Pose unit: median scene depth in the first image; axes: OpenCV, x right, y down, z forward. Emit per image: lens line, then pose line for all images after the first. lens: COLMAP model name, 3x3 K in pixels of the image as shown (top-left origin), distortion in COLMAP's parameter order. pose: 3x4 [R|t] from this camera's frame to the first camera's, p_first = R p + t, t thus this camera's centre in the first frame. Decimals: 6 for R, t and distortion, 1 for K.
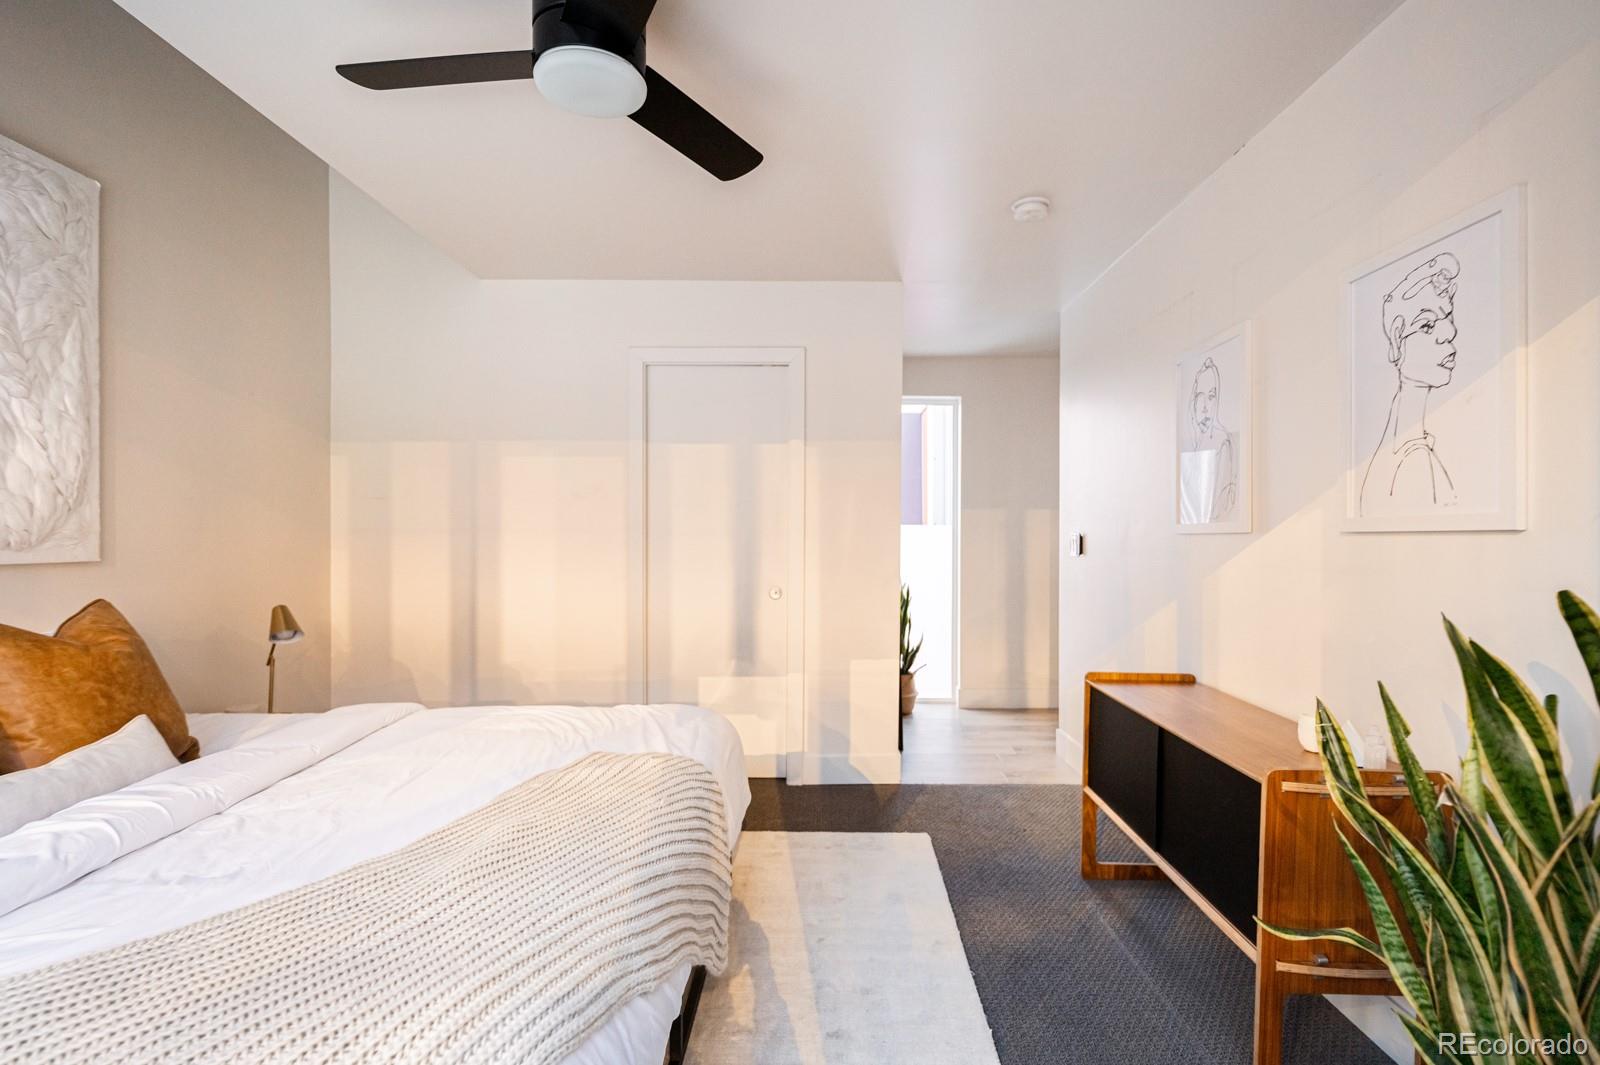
lens RADIAL K [[746.8, 0, 800.0], [0, 746.8, 532.5], [0, 0, 1]] dist [0.002654, 0.000721]
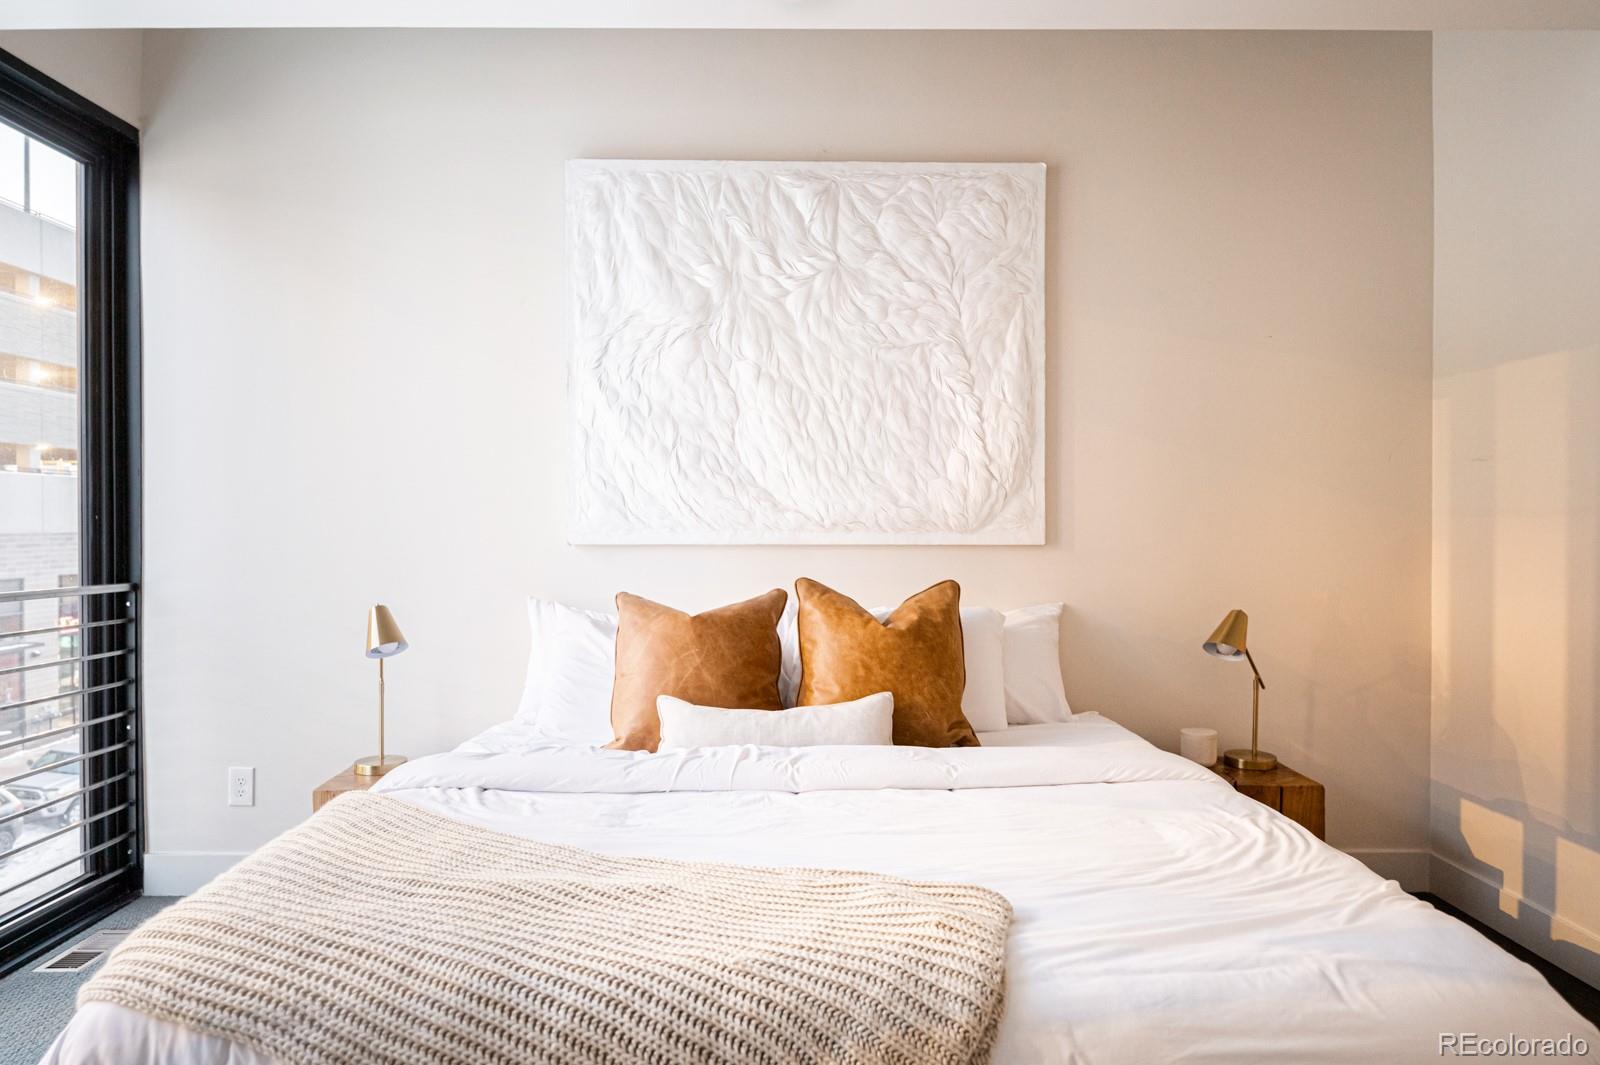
lens RADIAL K [[994.2, 0, 800.0], [0, 994.2, 532.5], [0, 0, 1]] dist [-0.012904, -0.000444]
pose [[0.061624, 0.013625, -0.998006, 0.387891], [0.000304, 0.999907, 0.013670, 0.003850], [0.998099, -0.001146, 0.061614, 0.642246]]
